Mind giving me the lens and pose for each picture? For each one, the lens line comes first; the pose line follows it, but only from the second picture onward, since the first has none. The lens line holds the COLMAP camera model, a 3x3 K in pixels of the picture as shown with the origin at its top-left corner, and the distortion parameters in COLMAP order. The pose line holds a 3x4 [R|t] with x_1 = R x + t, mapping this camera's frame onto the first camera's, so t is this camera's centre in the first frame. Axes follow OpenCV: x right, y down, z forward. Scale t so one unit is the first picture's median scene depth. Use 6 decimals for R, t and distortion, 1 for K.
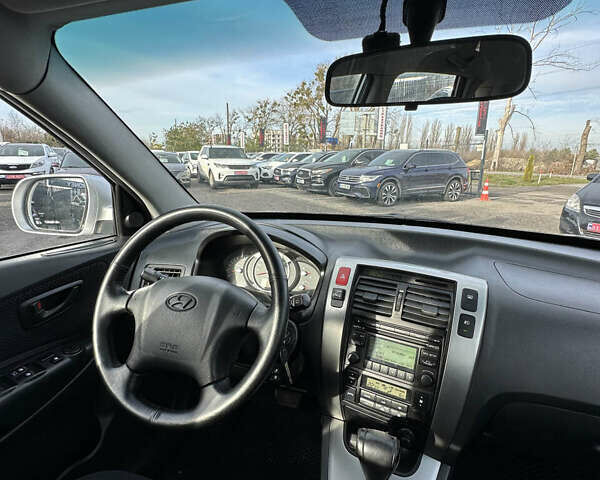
lens RADIAL K [[319.1, 0, 299.8], [0, 319.1, 238.8], [0, 0, 1]] dist [-0.002588, 0.000111]
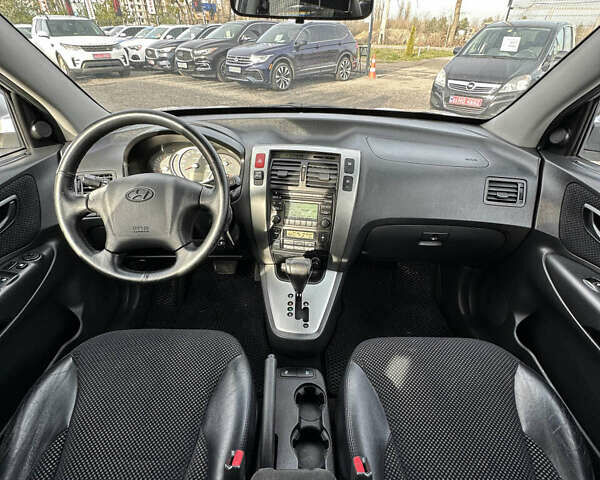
lens RADIAL K [[319.1, 0, 300.1], [0, 319.1, 240.6], [0, 0, 1]] dist [-0.002588, 0.000111]
pose [[0.947877, -0.184489, 0.259792, -0.095227], [0.089113, 0.936283, 0.339754, -0.002217], [-0.305920, -0.298894, 0.903922, -0.275186]]
